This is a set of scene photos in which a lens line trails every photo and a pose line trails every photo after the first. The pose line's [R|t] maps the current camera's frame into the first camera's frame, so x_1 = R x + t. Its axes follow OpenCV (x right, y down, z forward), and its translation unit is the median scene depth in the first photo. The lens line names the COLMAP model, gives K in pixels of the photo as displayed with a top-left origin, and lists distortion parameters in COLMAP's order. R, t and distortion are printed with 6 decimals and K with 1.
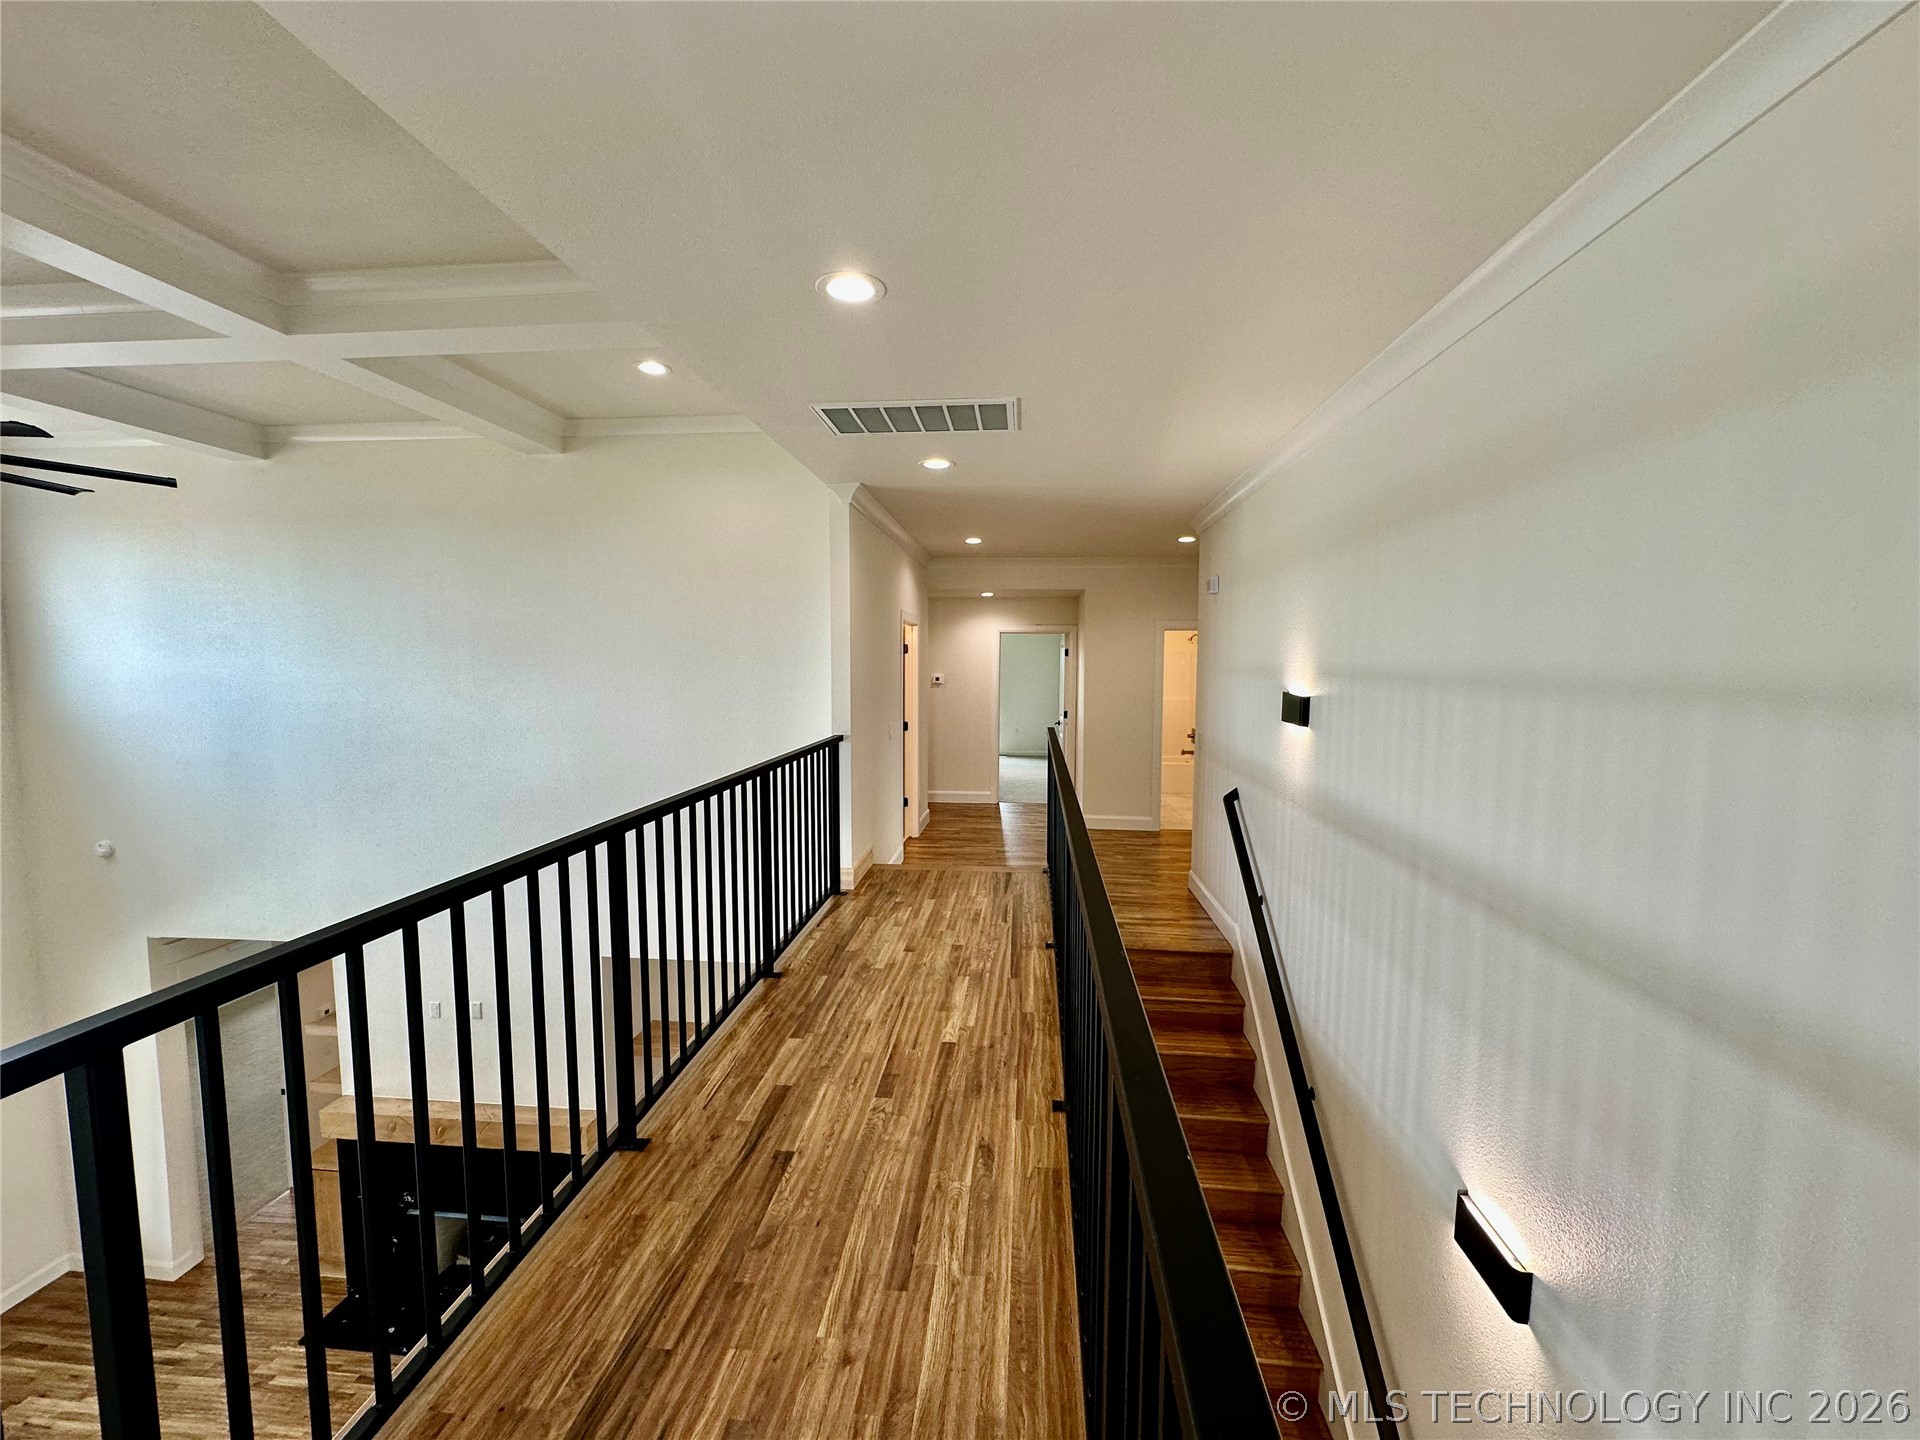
lens RADIAL K [[761.3, 0, 960.9], [0, 761.3, 721.5], [0, 0, 1]] dist [-0.002349, 0.000480]
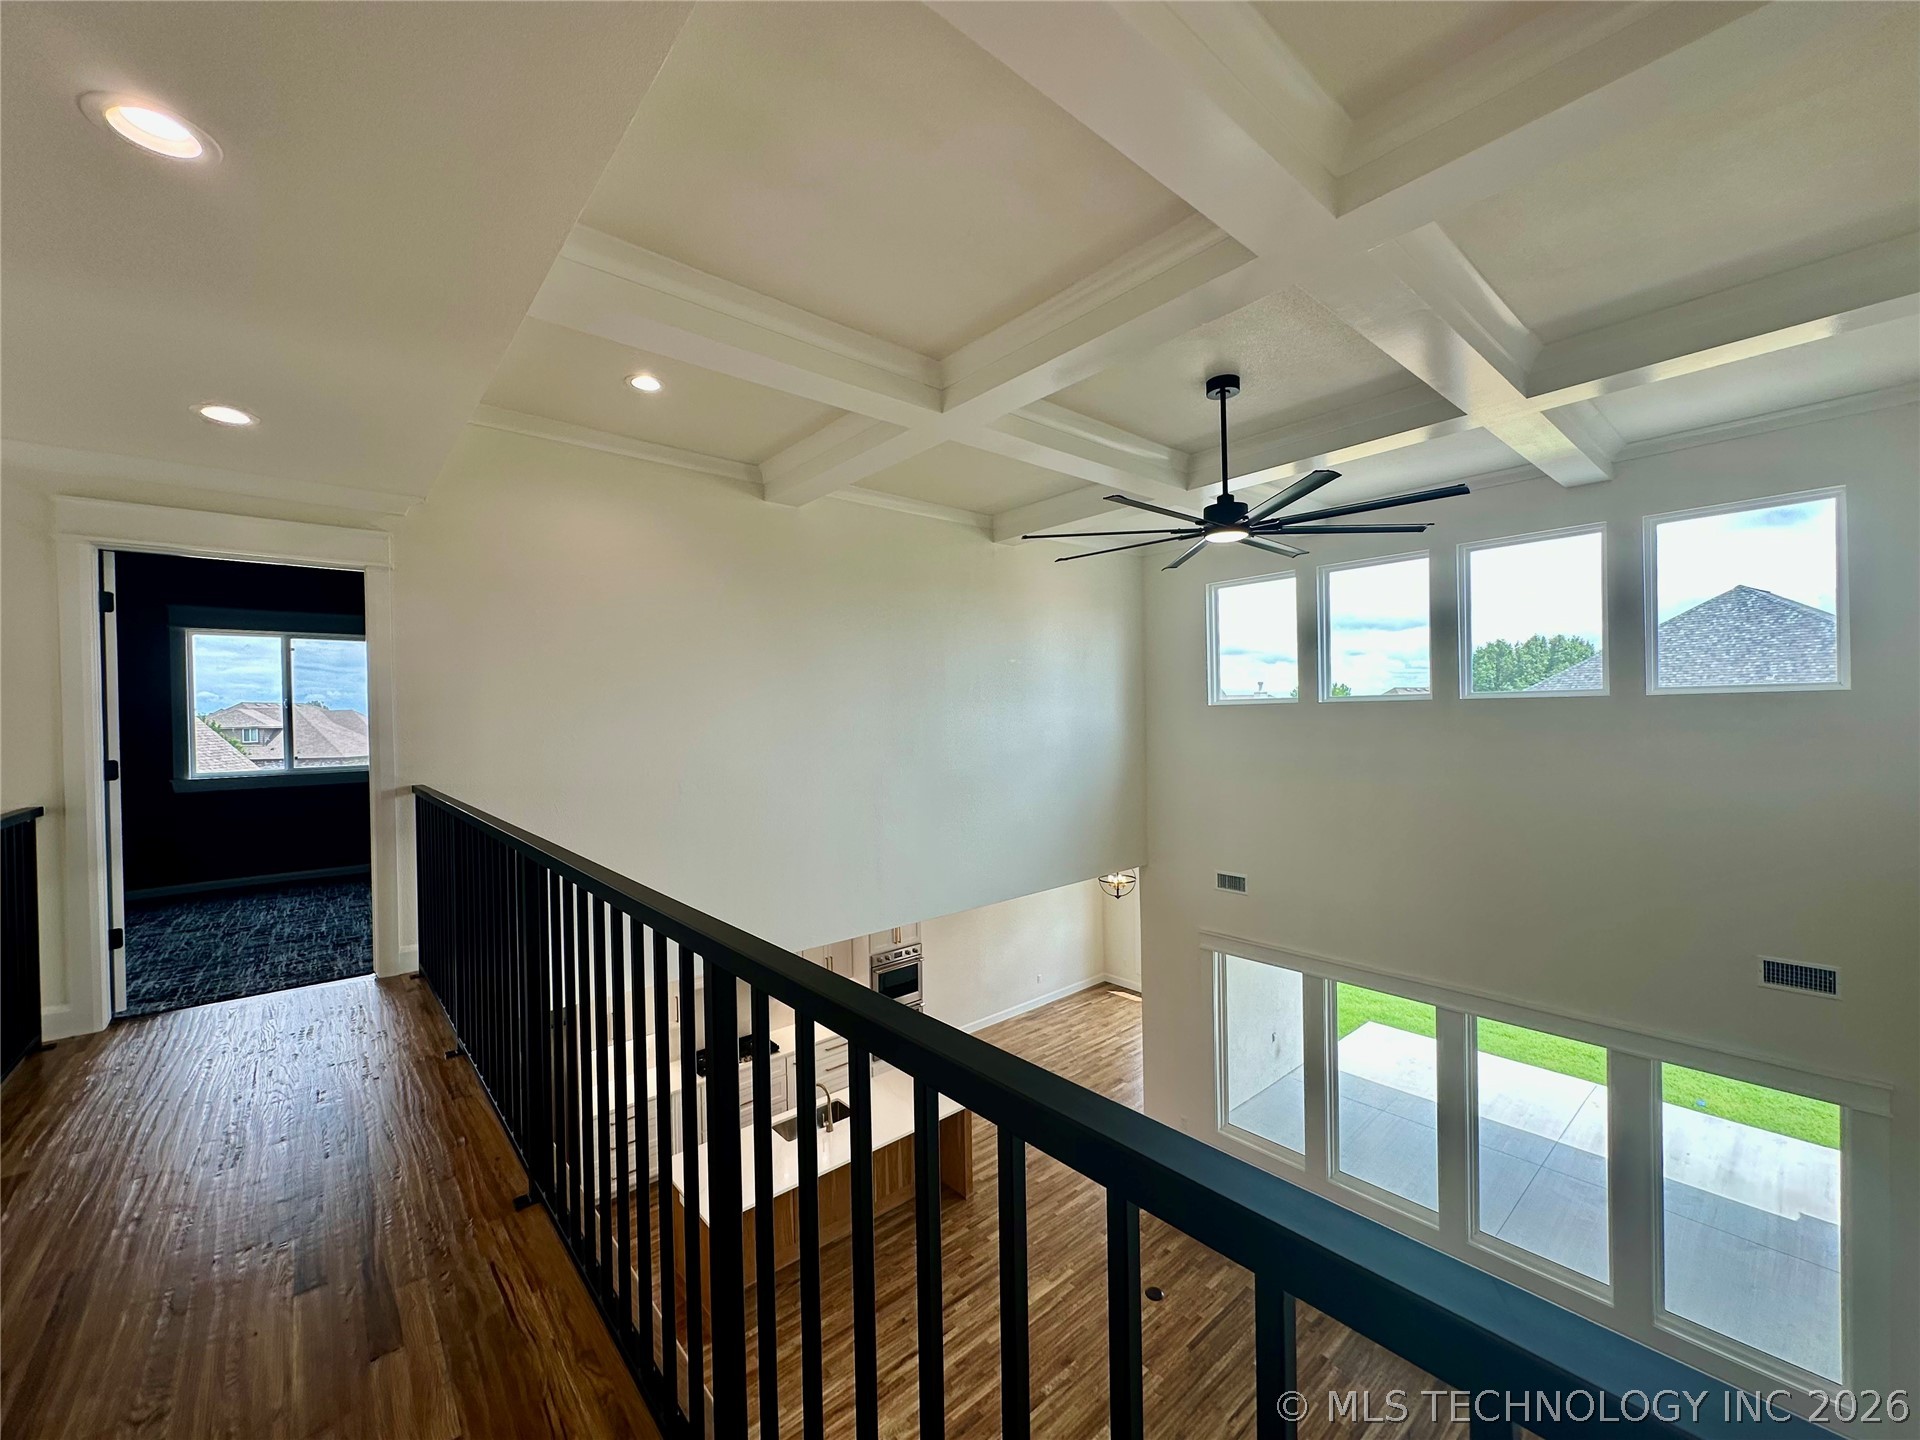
lens RADIAL K [[763.1, 0, 960.1], [0, 763.1, 722.1], [0, 0, 1]] dist [-0.000707, 0.000569]
pose [[-0.688679, 0.015767, -0.724895, -0.104380], [-0.044437, 0.996966, 0.063901, -0.073466], [0.723703, 0.076220, -0.685889, 1.558796]]
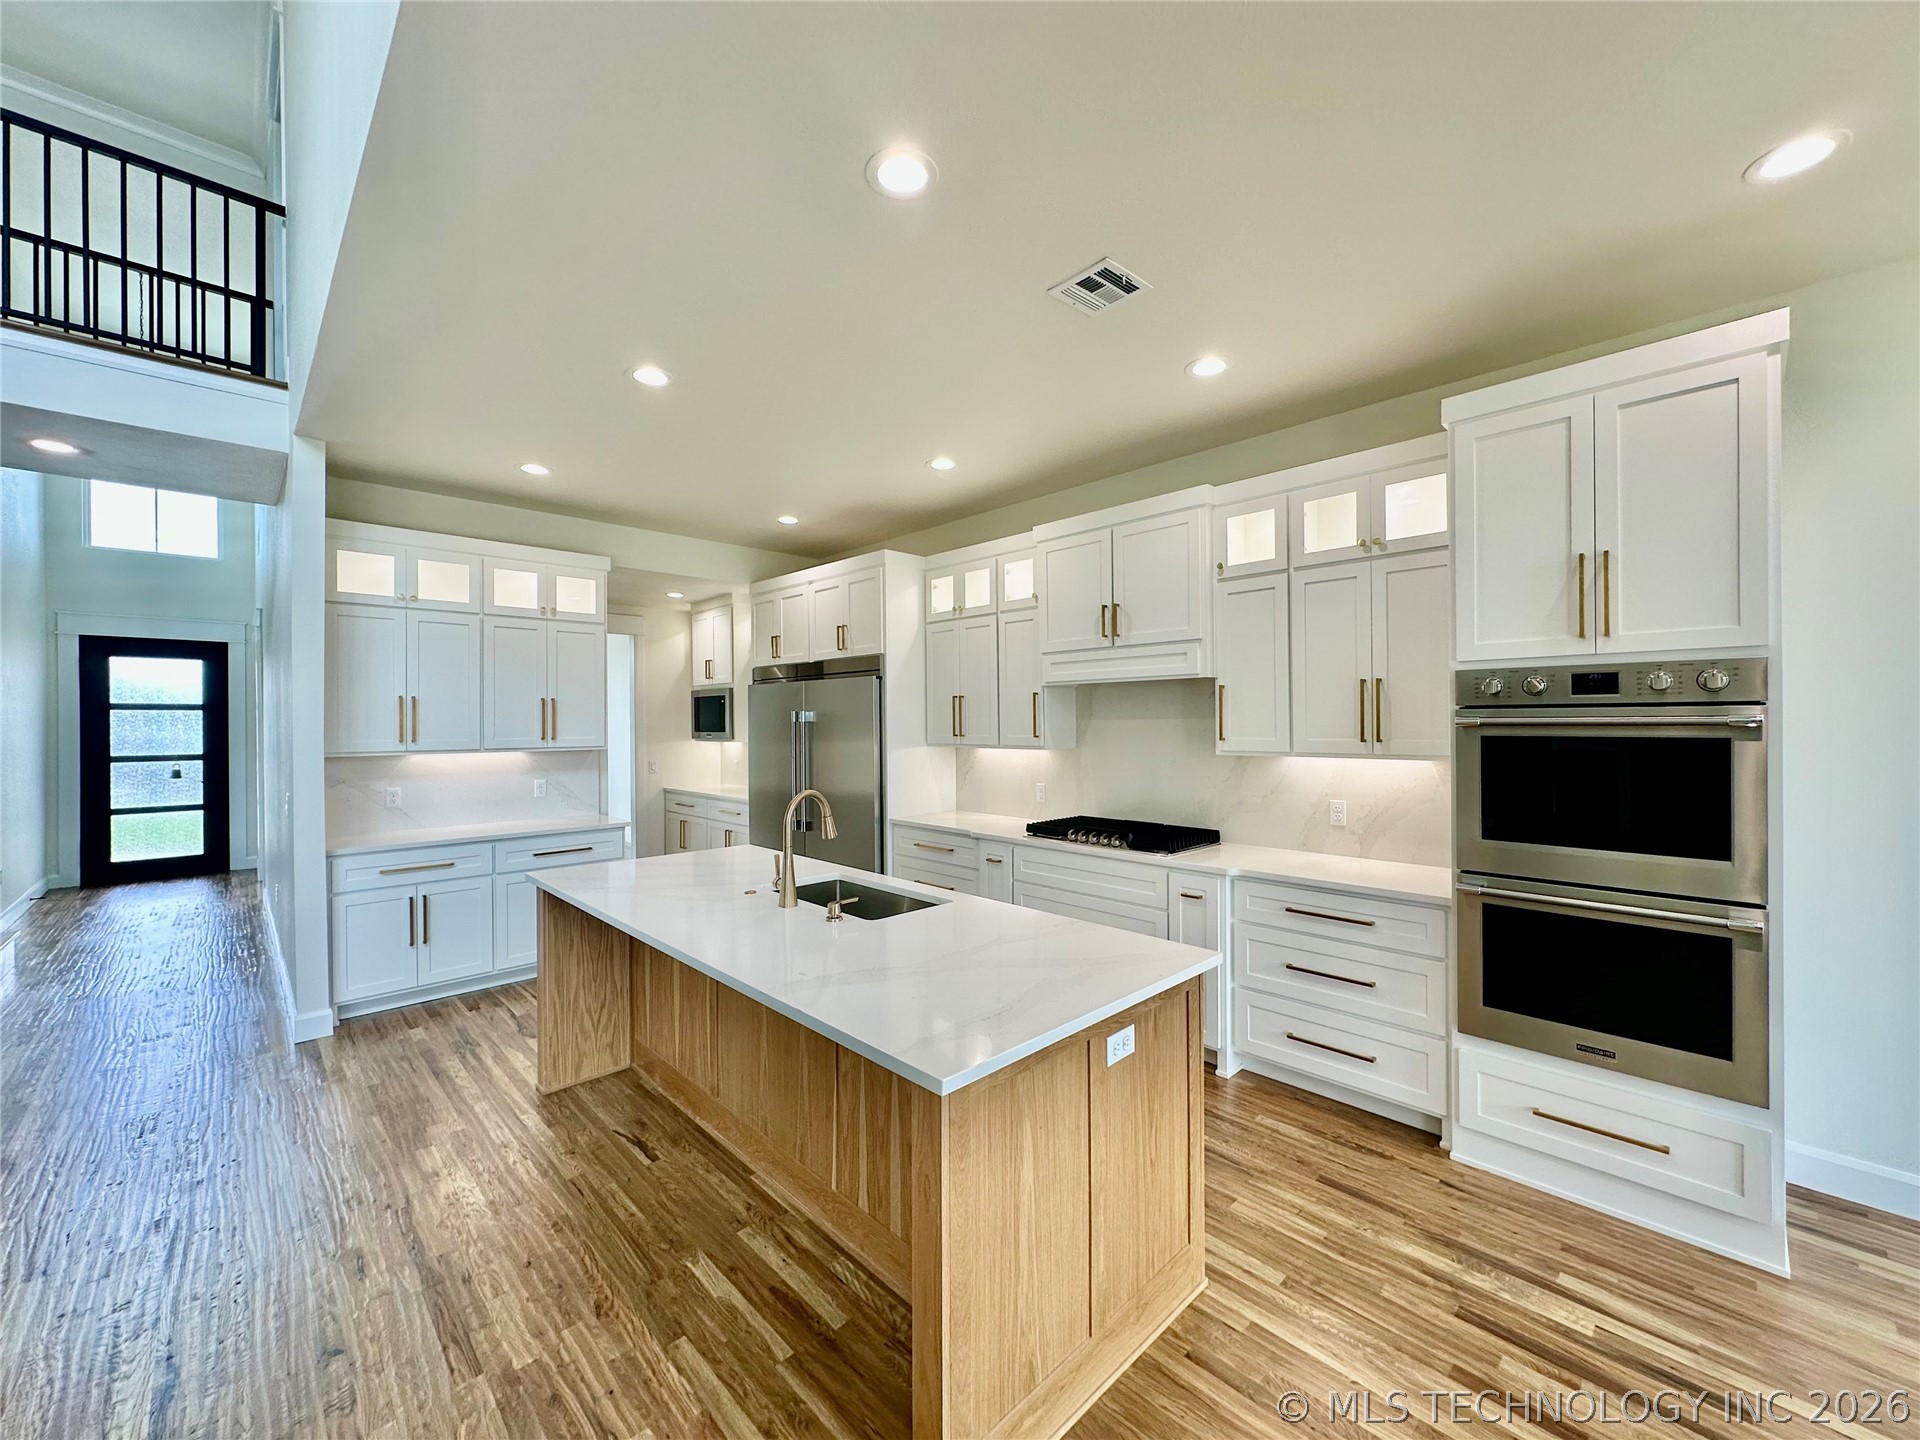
lens RADIAL K [[763.1, 0, 960.1], [0, 763.1, 722.1], [0, 0, 1]] dist [-0.000707, 0.000569]
pose [[-0.760364, -0.001483, 0.649496, -2.379399], [0.057061, 0.995978, 0.069075, 1.135036], [-0.646986, 0.089583, -0.757221, 0.229961]]
